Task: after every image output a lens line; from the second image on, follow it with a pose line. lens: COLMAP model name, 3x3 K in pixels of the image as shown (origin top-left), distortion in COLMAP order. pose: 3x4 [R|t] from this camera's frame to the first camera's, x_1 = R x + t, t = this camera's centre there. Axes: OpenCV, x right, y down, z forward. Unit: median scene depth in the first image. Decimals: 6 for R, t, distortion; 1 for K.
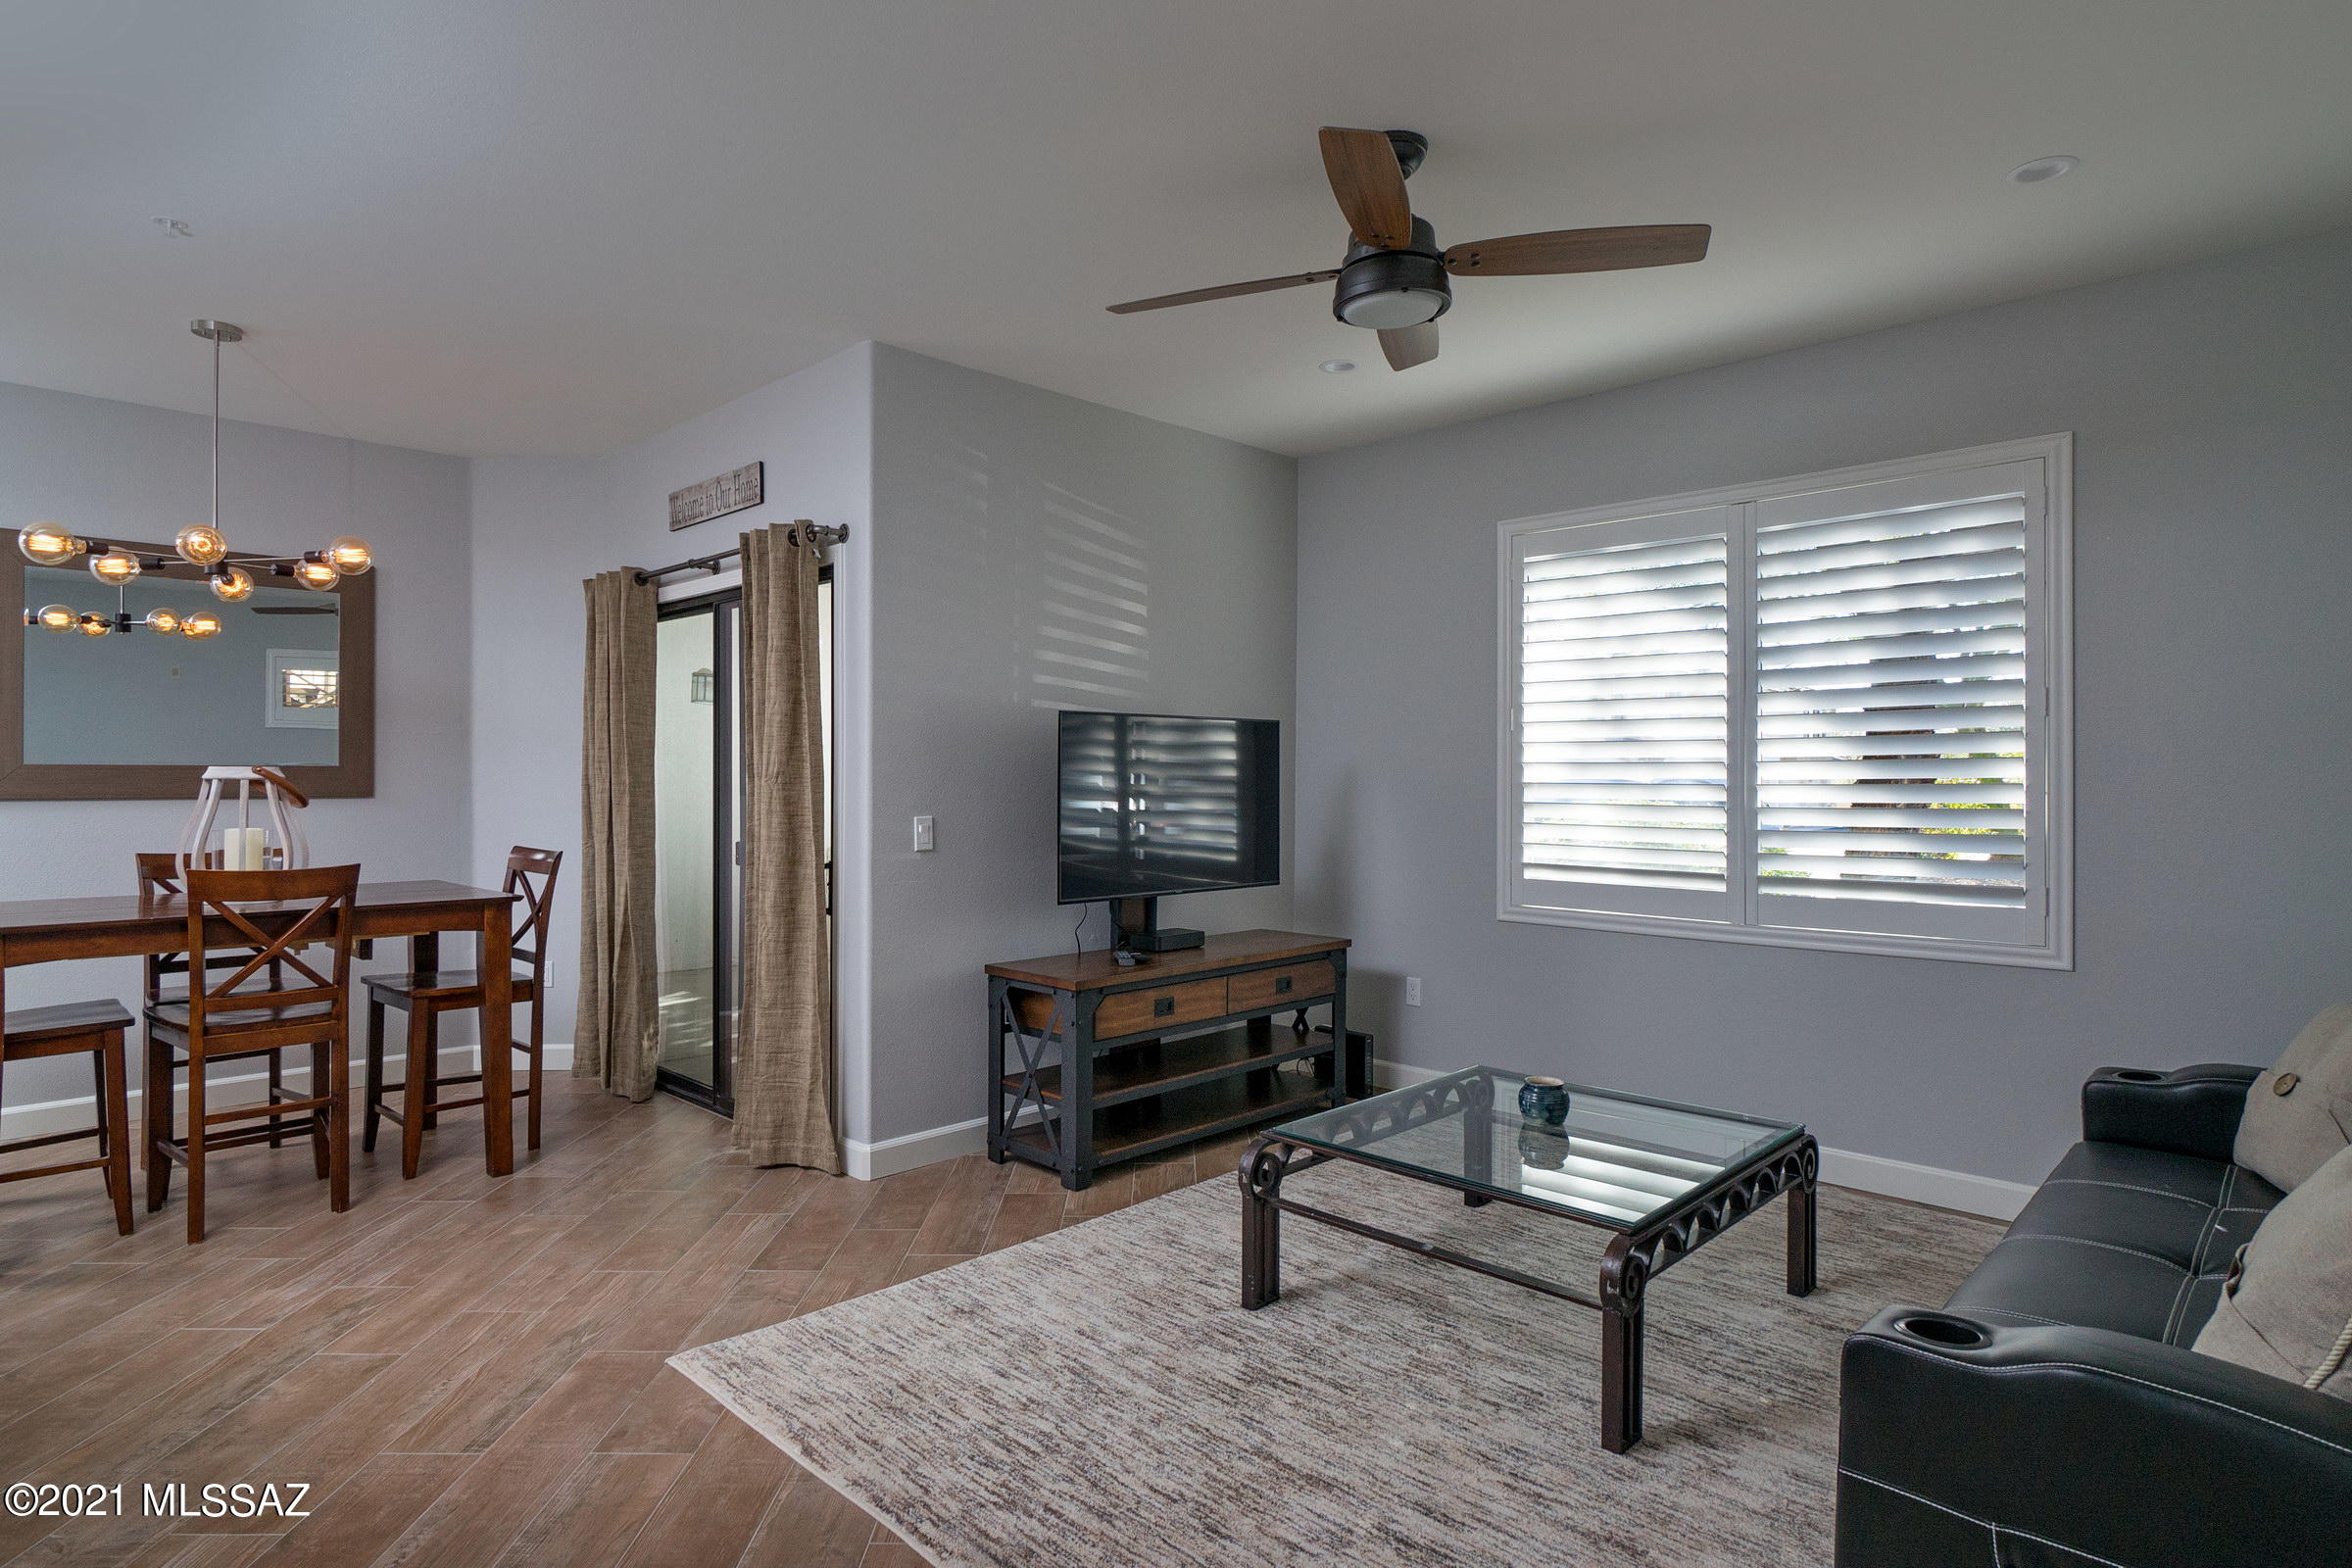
lens RADIAL K [[1273.5, 0, 1176.0], [0, 1273.5, 784.0], [0, 0, 1]] dist [-0.012570, -0.000268]
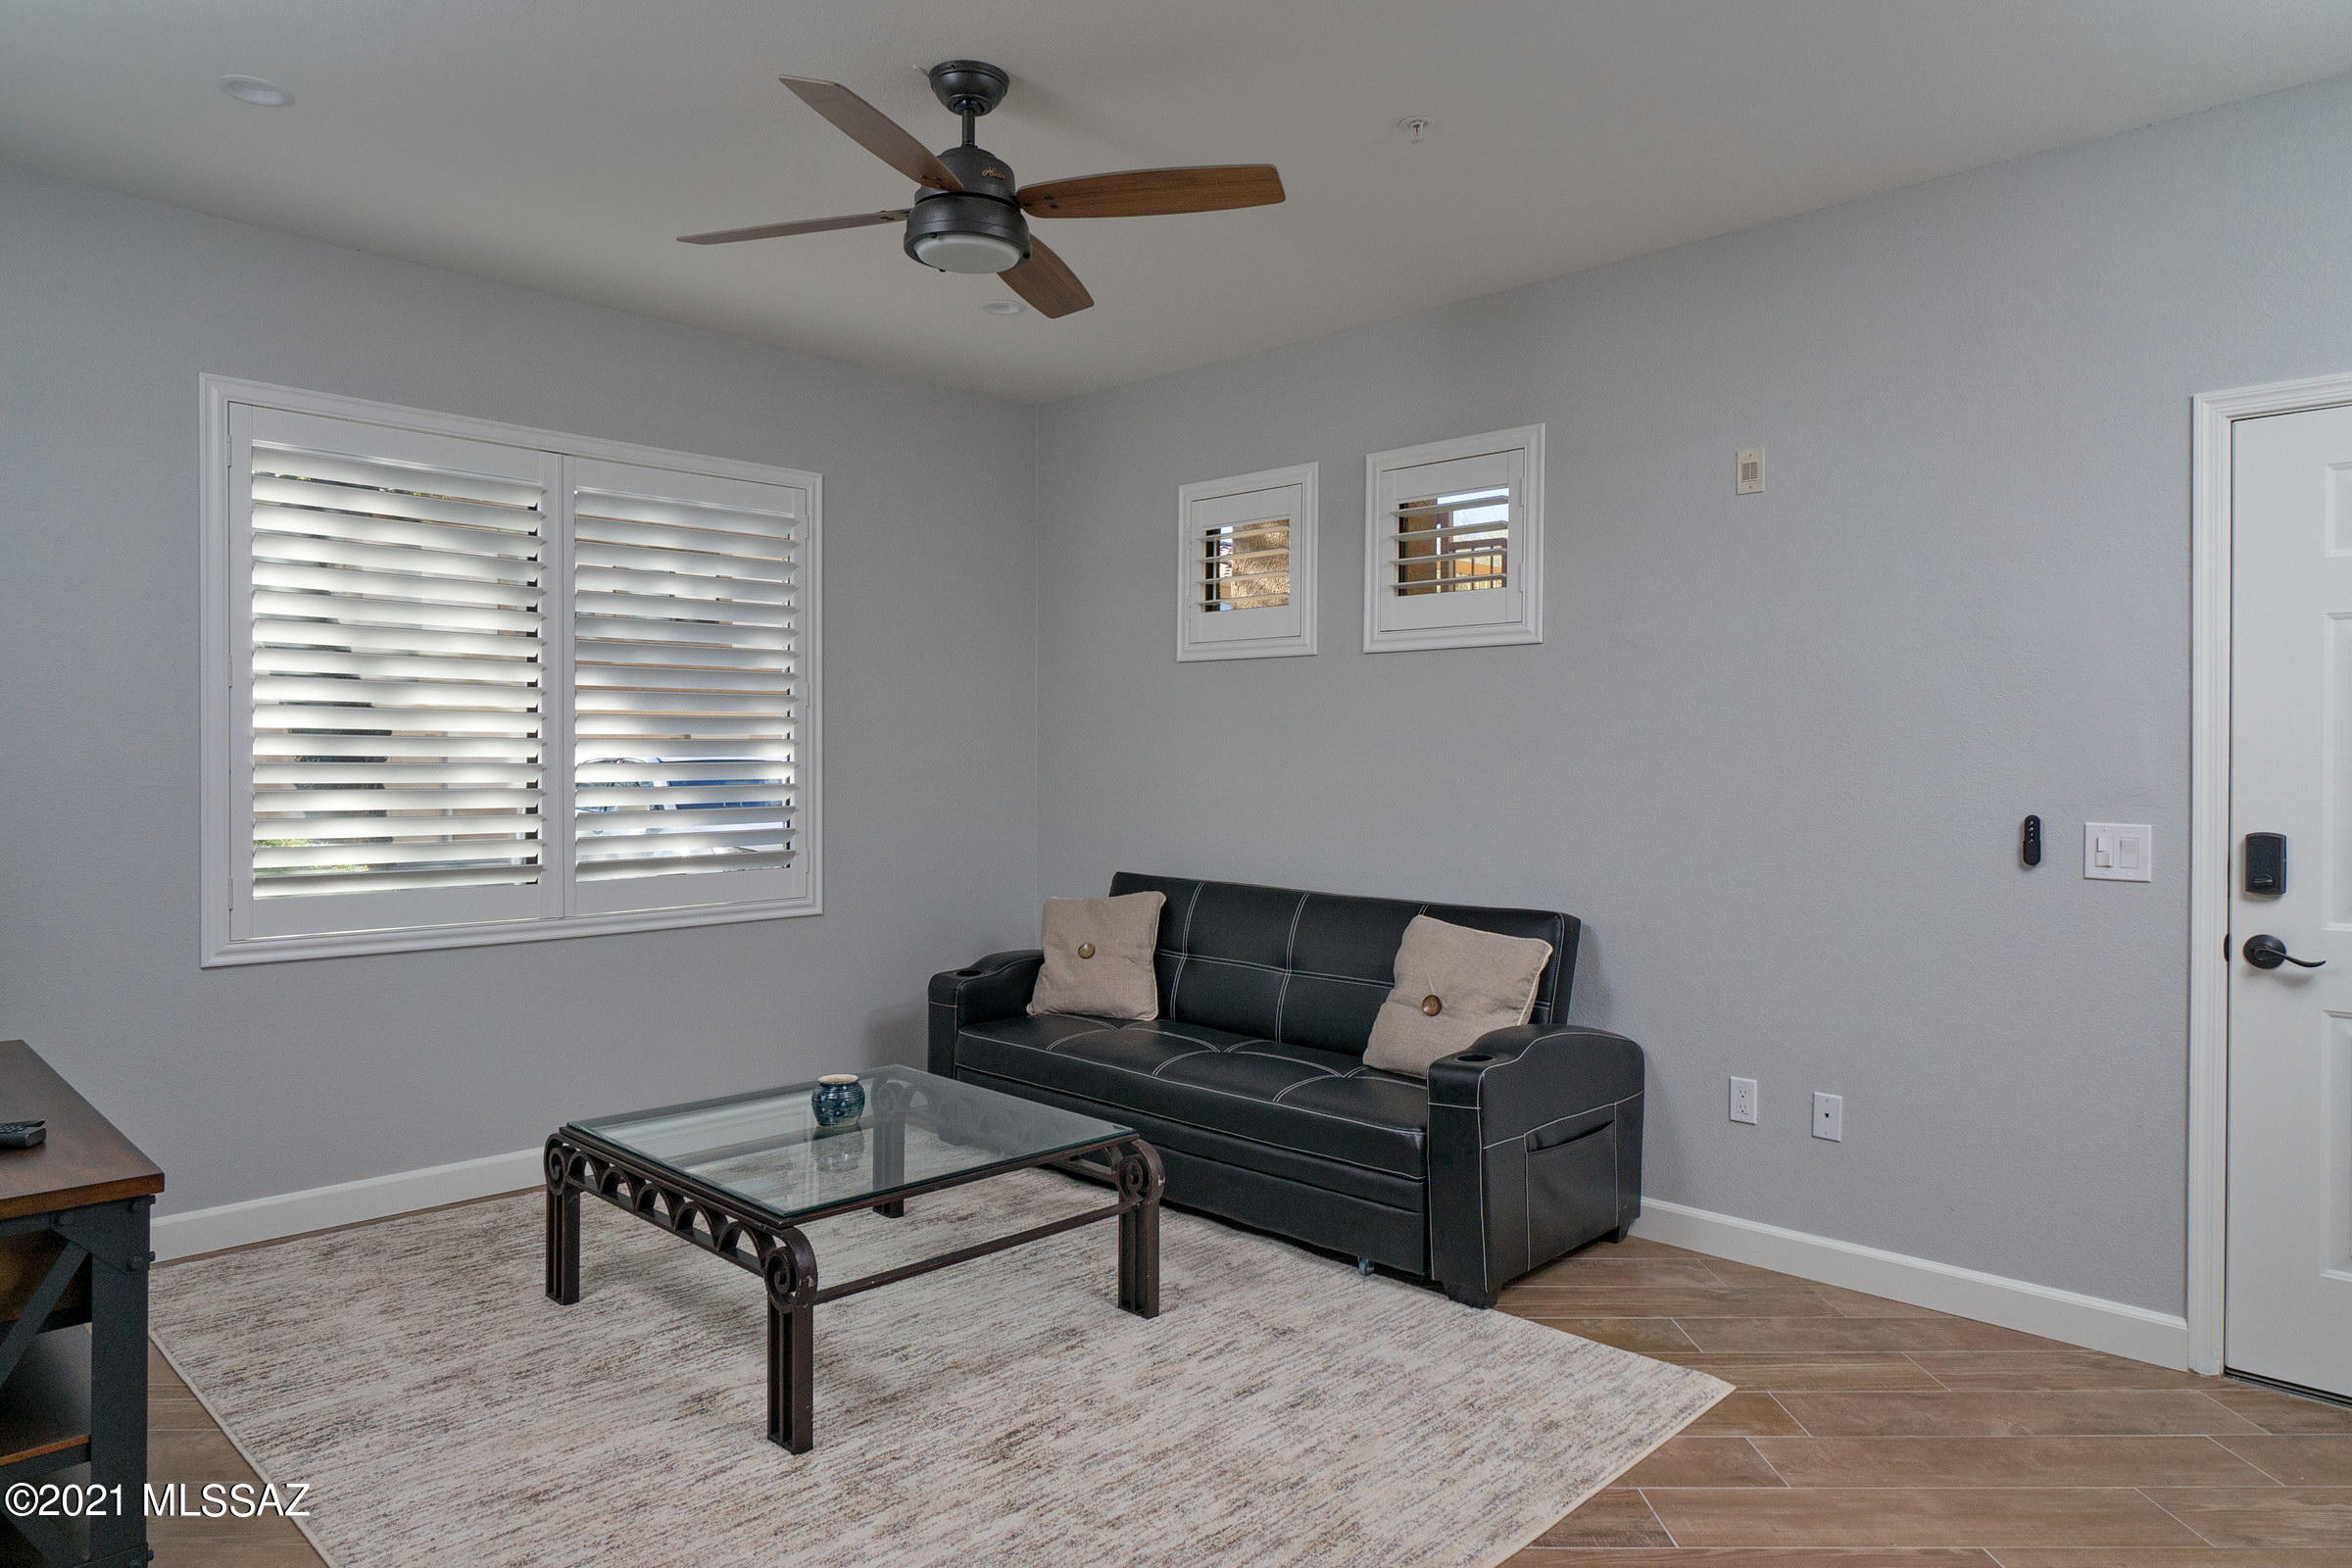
lens RADIAL K [[1440.2, 0, 1176.0], [0, 1440.2, 784.0], [0, 0, 1]] dist [-0.003621, -0.001067]
pose [[-0.007360, -0.018742, 0.999797, -0.723906], [0.003880, 0.999816, 0.018771, -0.003720], [-0.999965, 0.004017, -0.007286, 0.704226]]
